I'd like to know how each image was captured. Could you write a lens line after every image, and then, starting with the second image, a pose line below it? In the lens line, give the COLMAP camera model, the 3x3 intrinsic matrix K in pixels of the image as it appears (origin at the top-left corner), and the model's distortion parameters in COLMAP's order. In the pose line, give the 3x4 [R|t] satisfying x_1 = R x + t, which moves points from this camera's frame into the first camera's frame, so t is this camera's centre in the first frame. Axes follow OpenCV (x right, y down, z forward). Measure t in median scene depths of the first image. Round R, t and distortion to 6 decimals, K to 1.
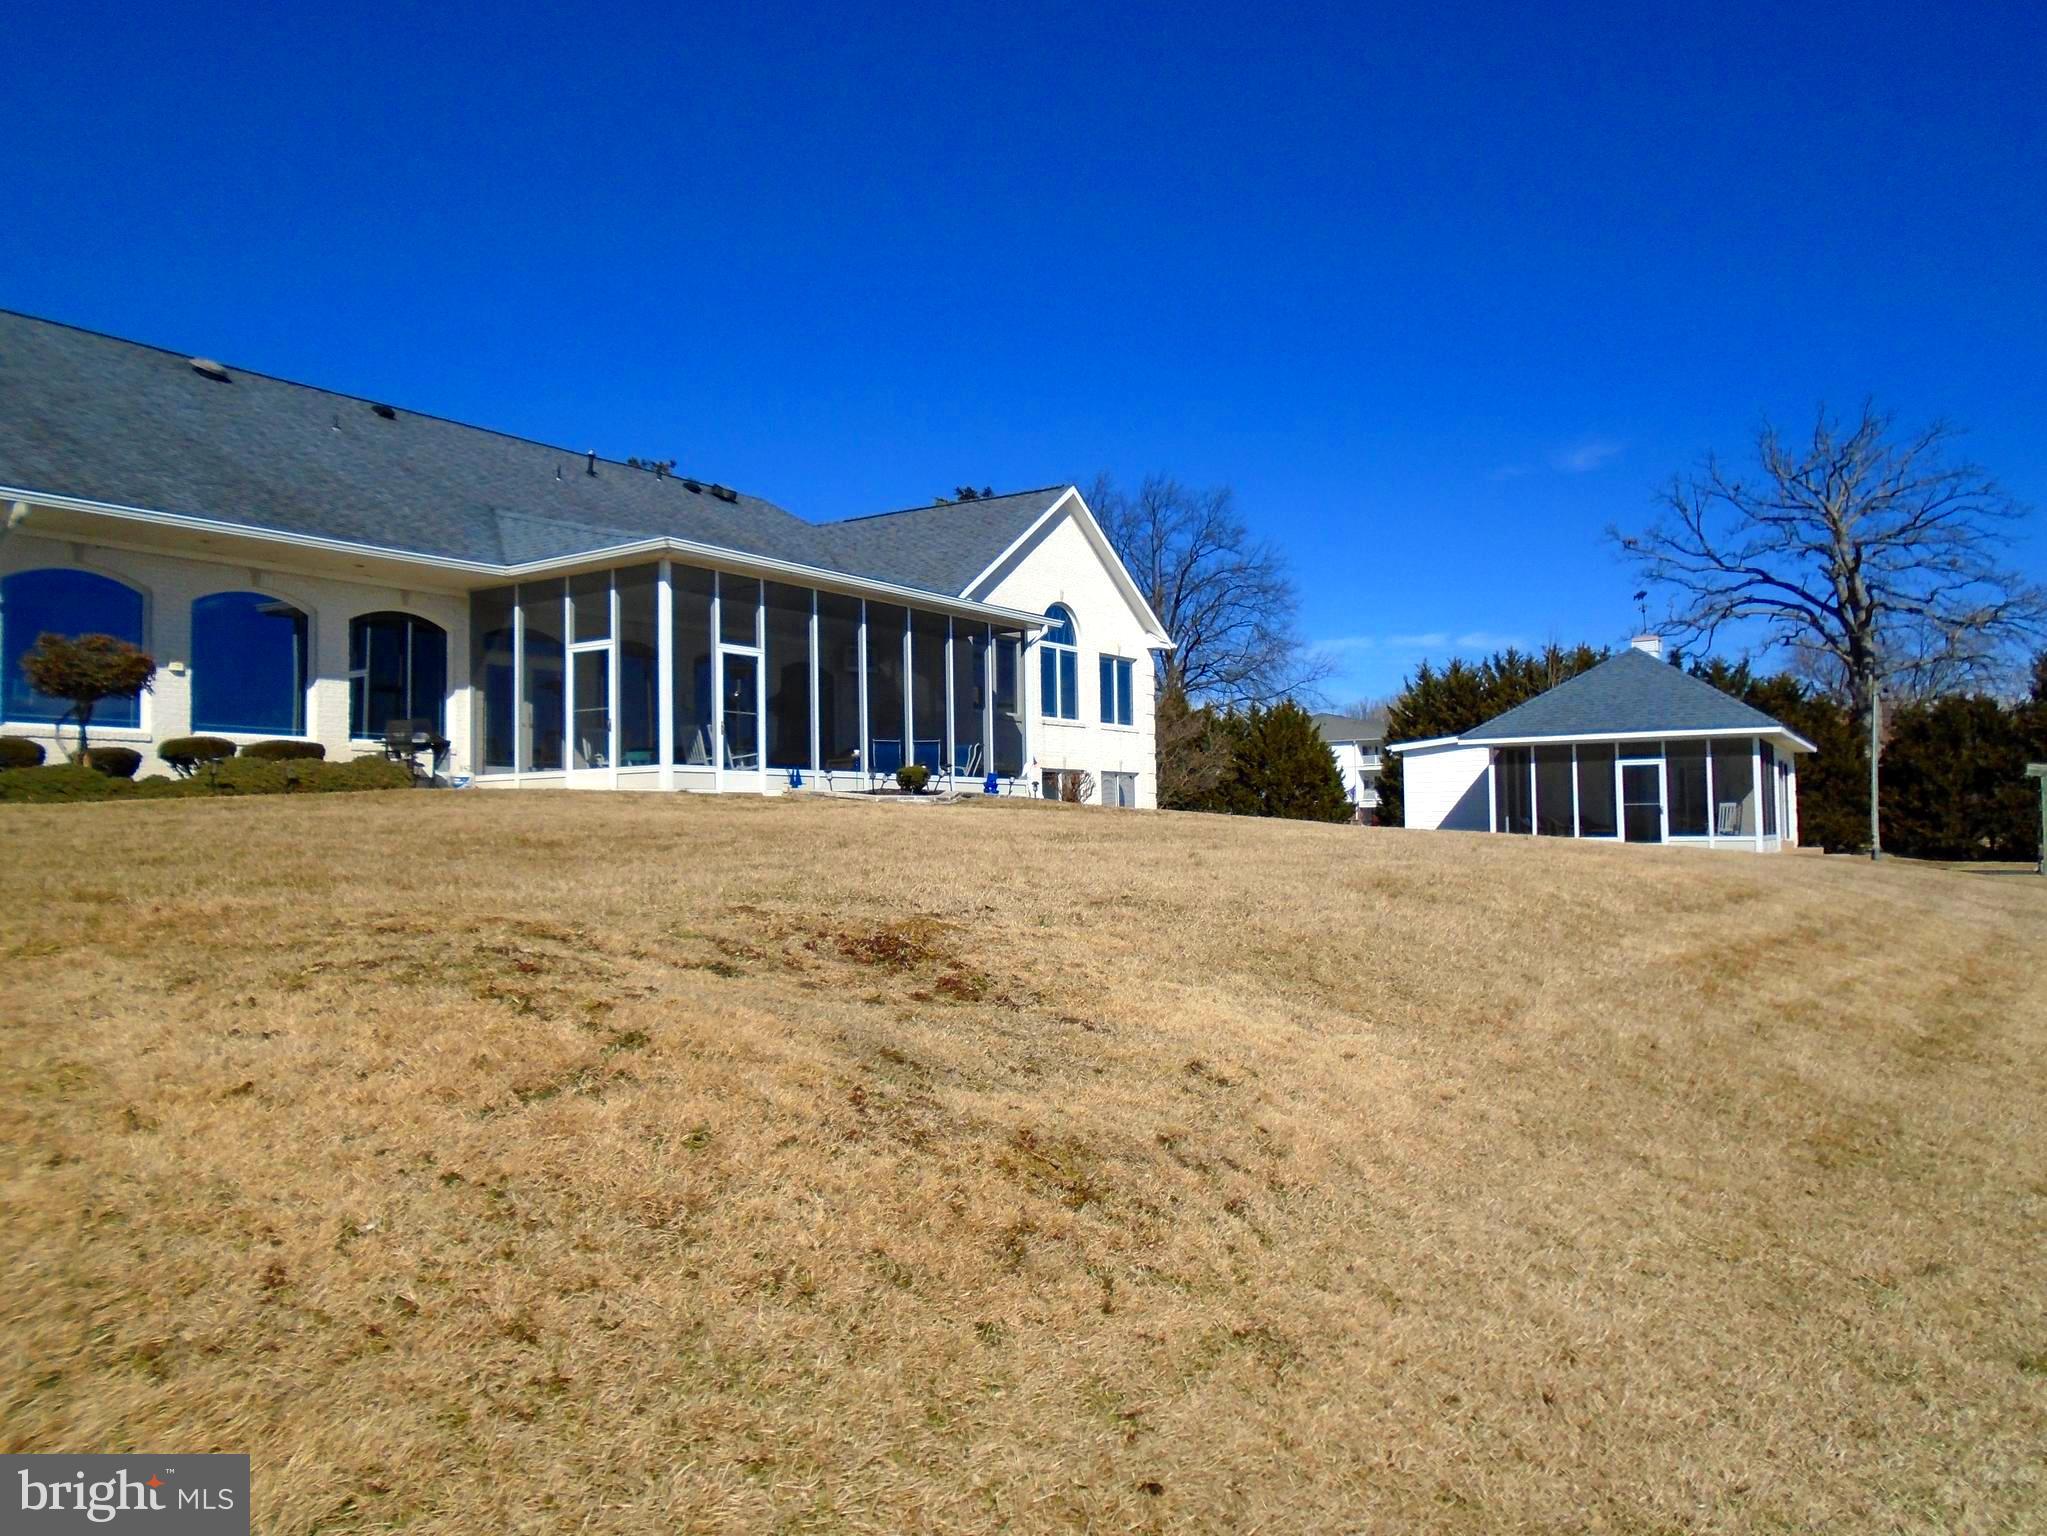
lens RADIAL K [[1563.3, 0, 1023.5], [0, 1563.3, 768.0], [0, 0, 1]] dist [-0.018269, 0.014291]
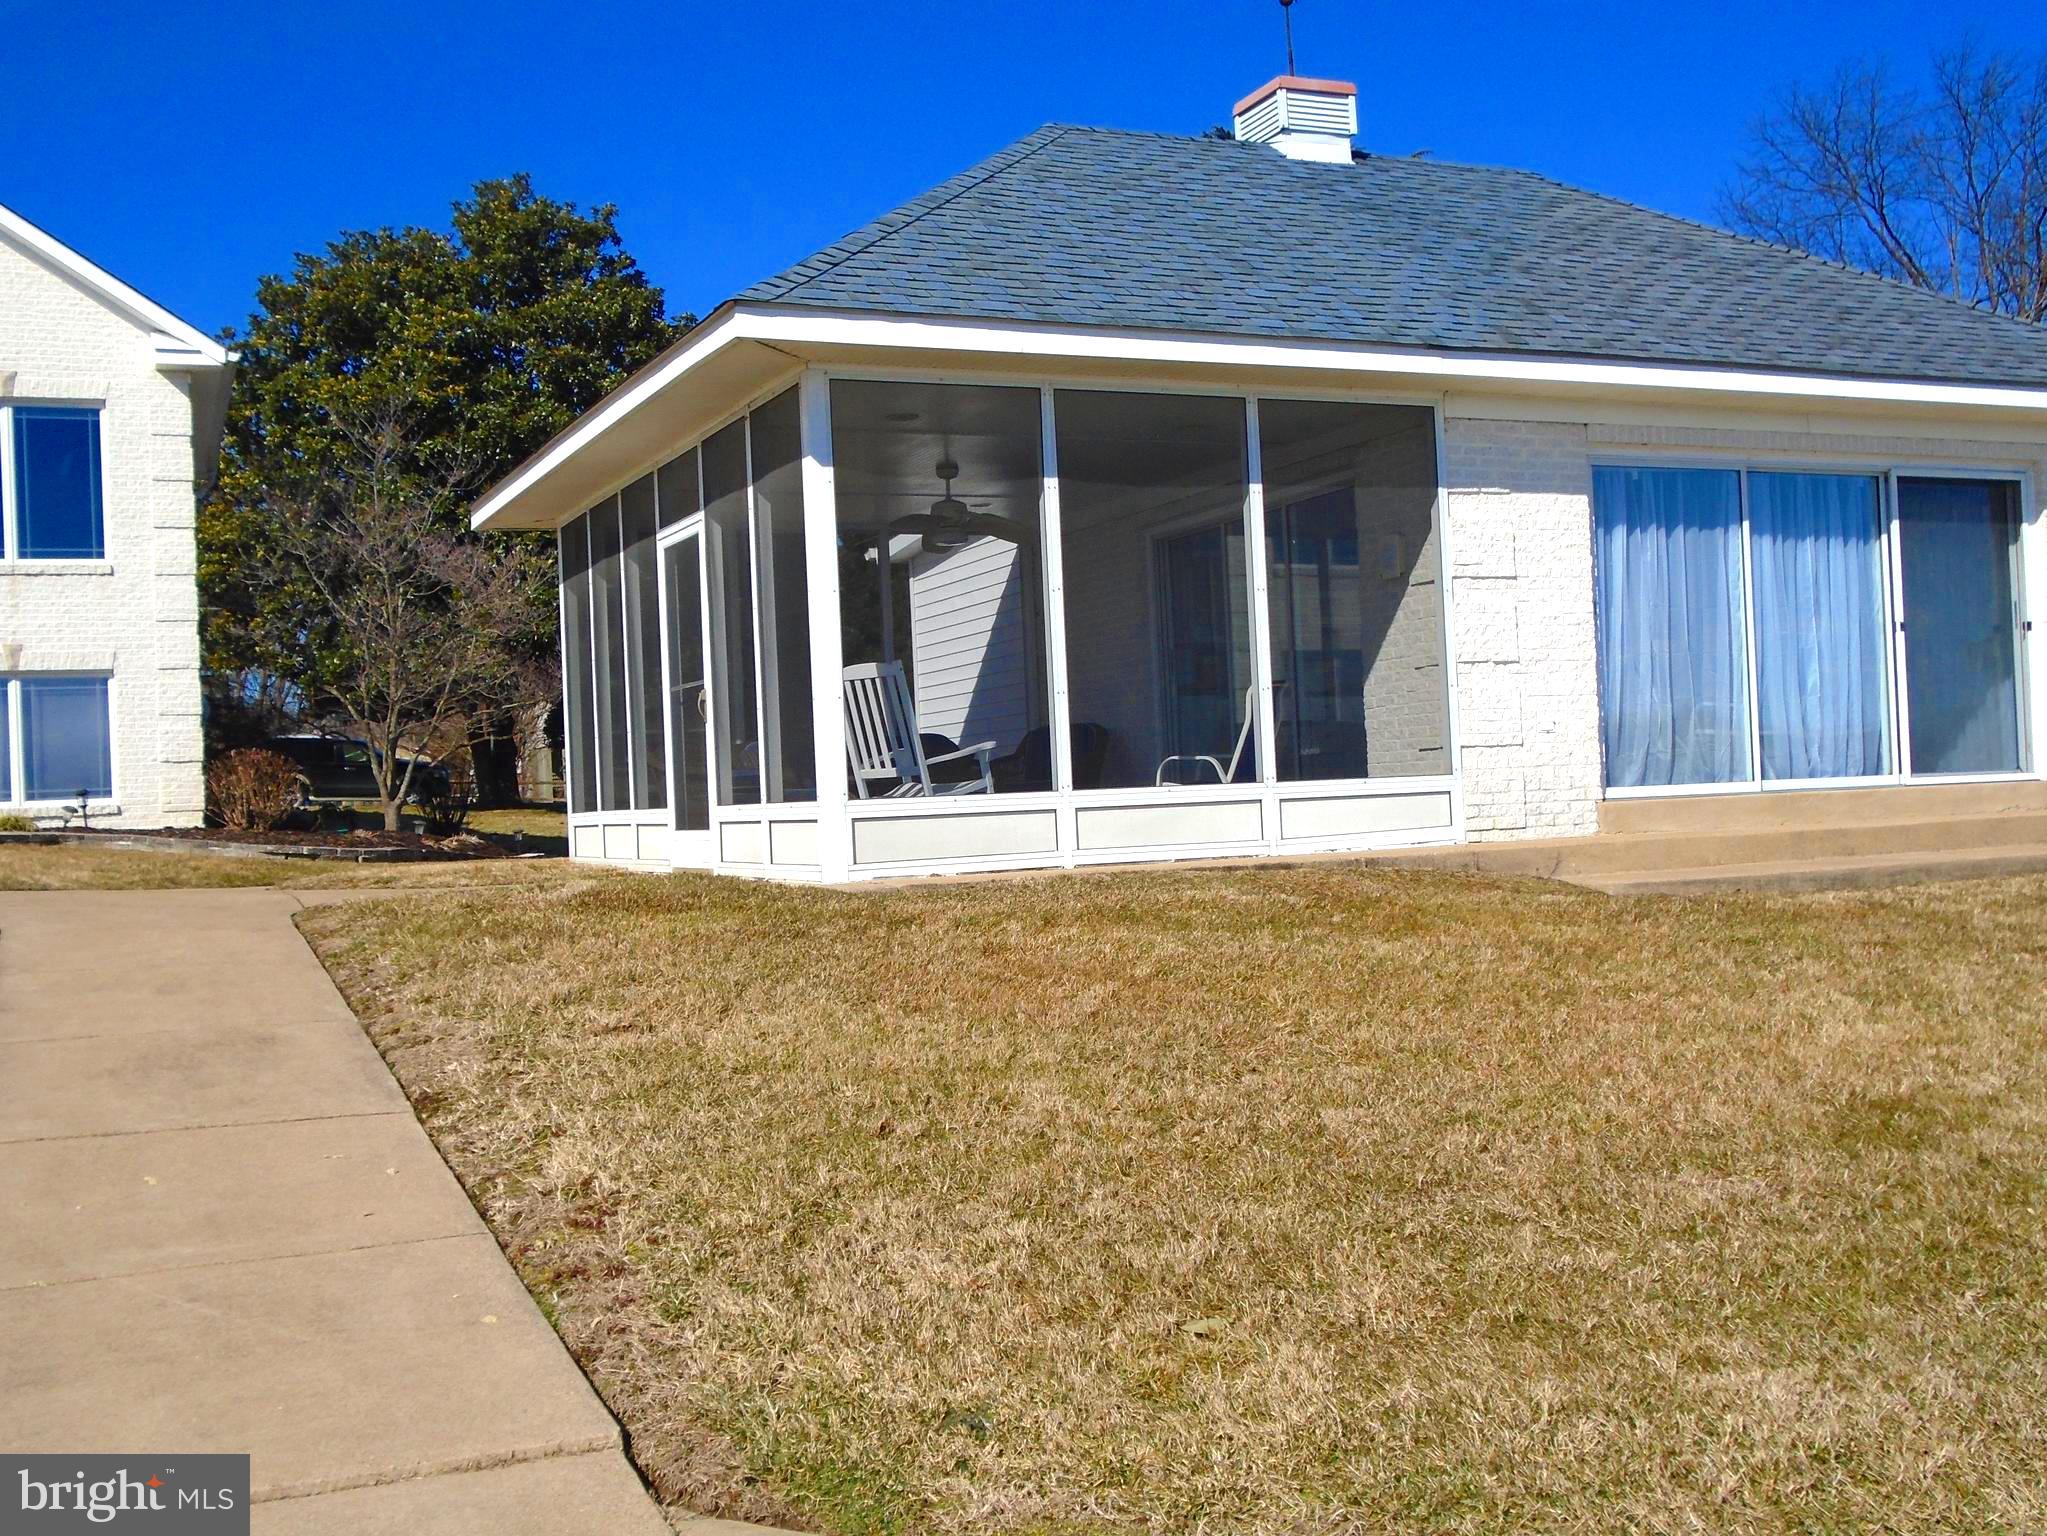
lens RADIAL K [[2154.2, 0, 1023.5], [0, 2154.2, 768.0], [0, 0, 1]] dist [-0.016205, -0.001350]
pose [[0.816432, -0.028258, -0.576750, 0.653503], [0.053821, 0.998178, 0.027282, 0.028710], [0.574928, -0.053315, 0.816465, 0.724800]]
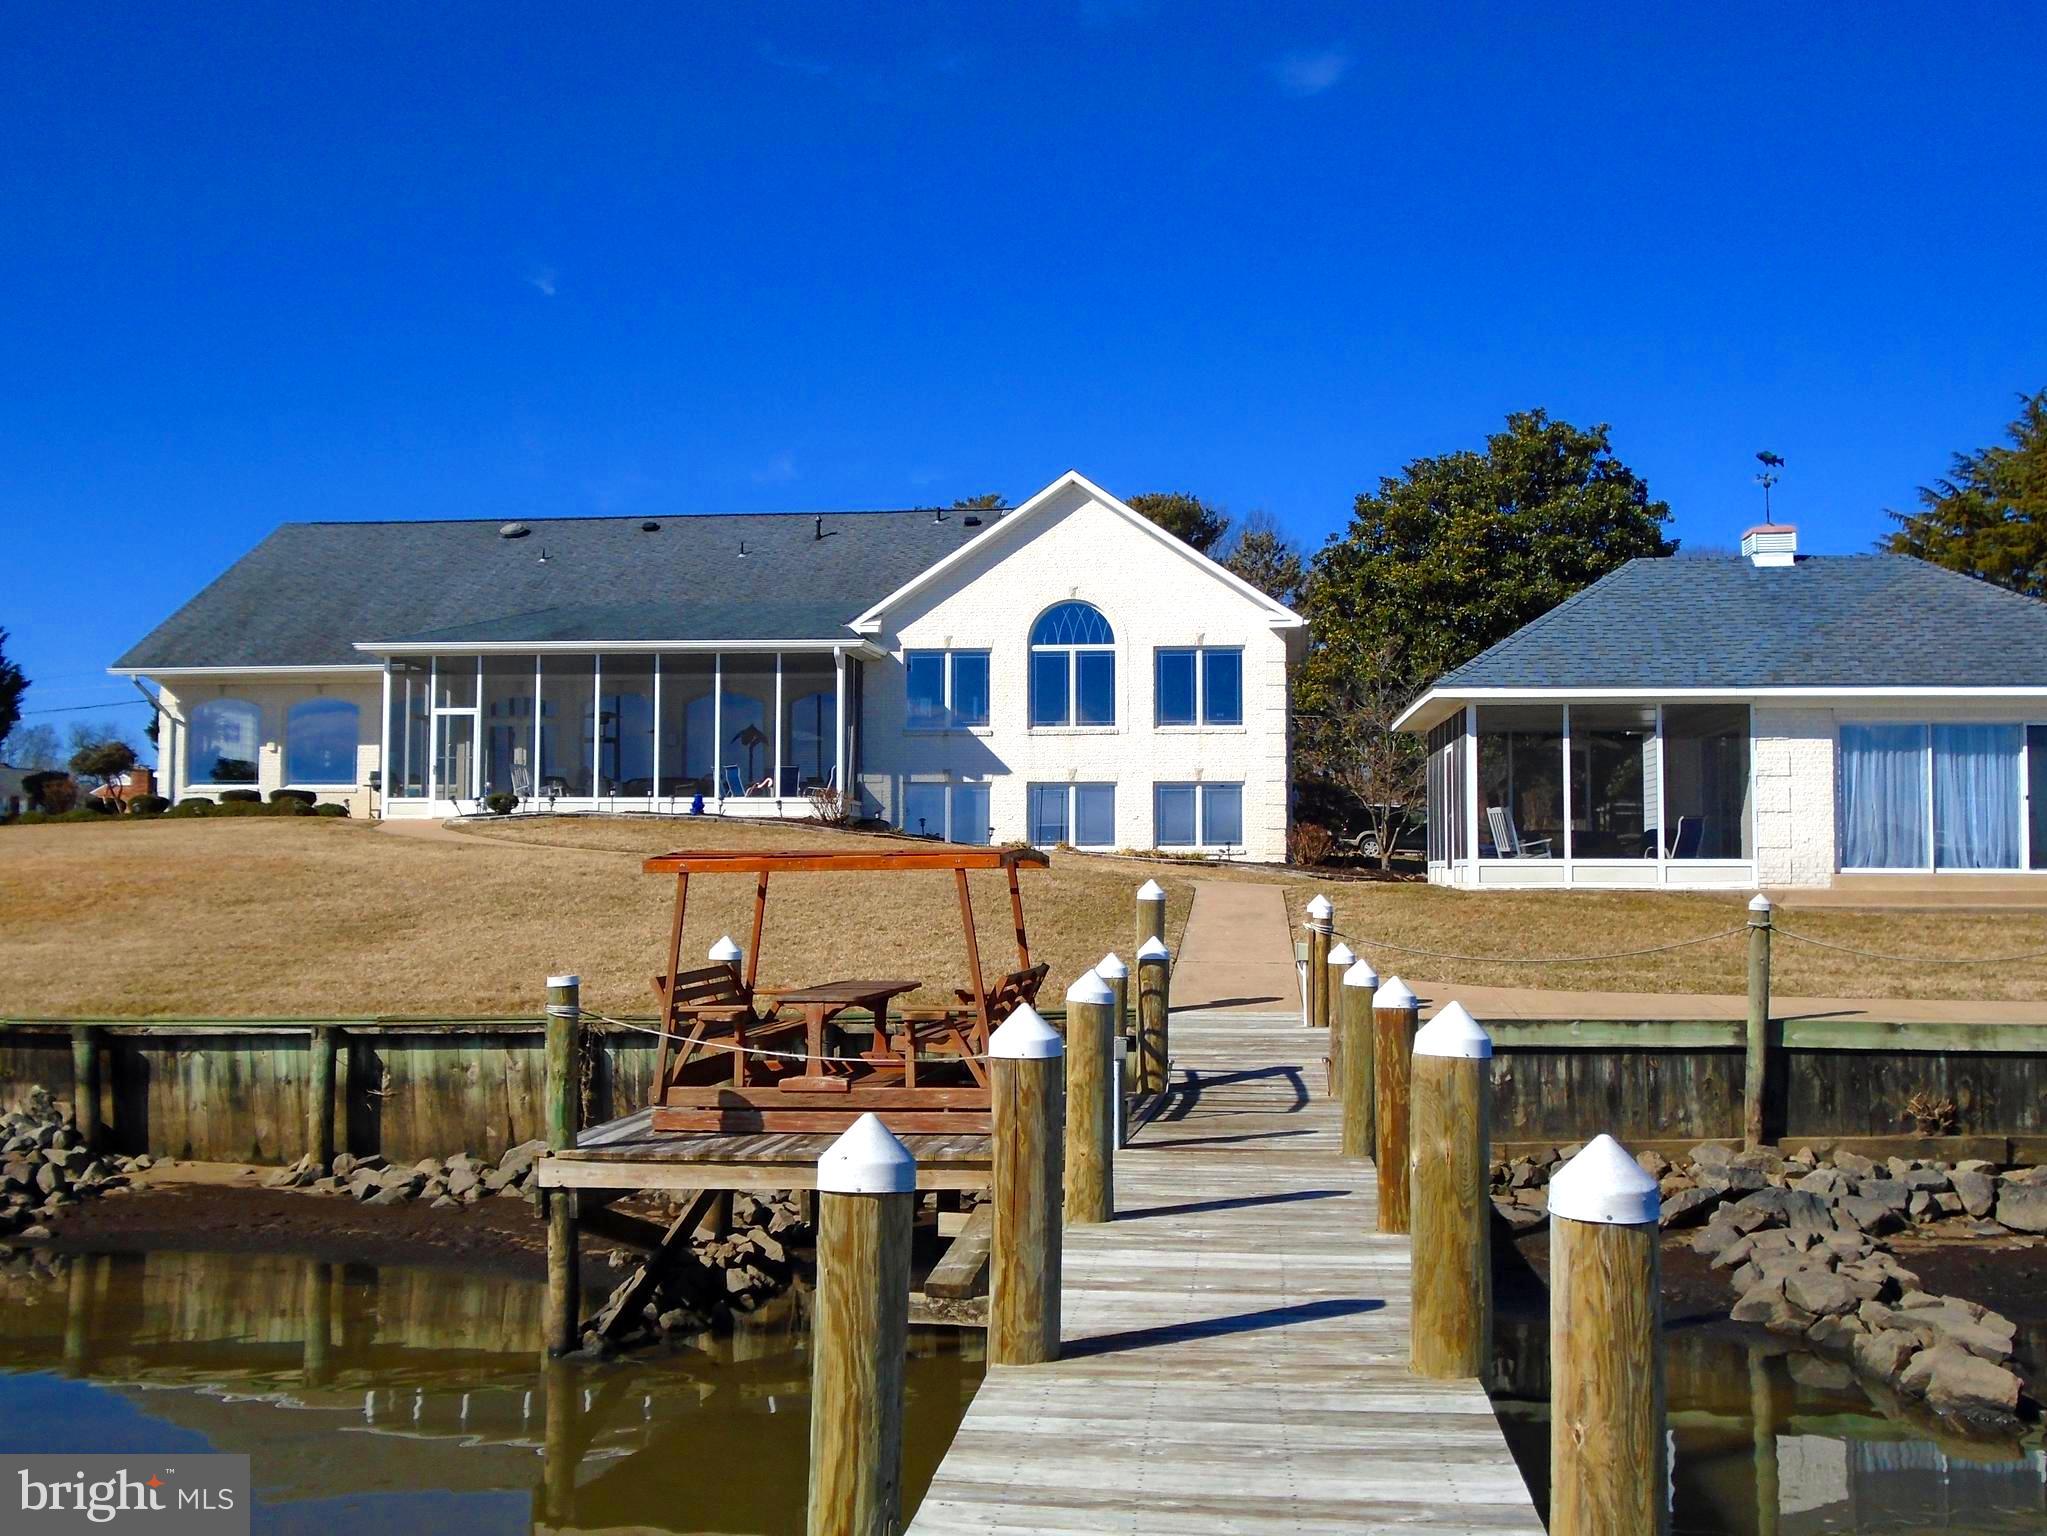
lens RADIAL K [[2107.8, 0, 1023.5], [0, 2107.8, 768.0], [0, 0, 1]] dist [0.008901, -0.004841]
pose [[0.424303, -0.030821, -0.904996, 1.126288], [0.027809, 0.999393, -0.020997, 0.017231], [0.905093, -0.016258, 0.424902, 0.450947]]
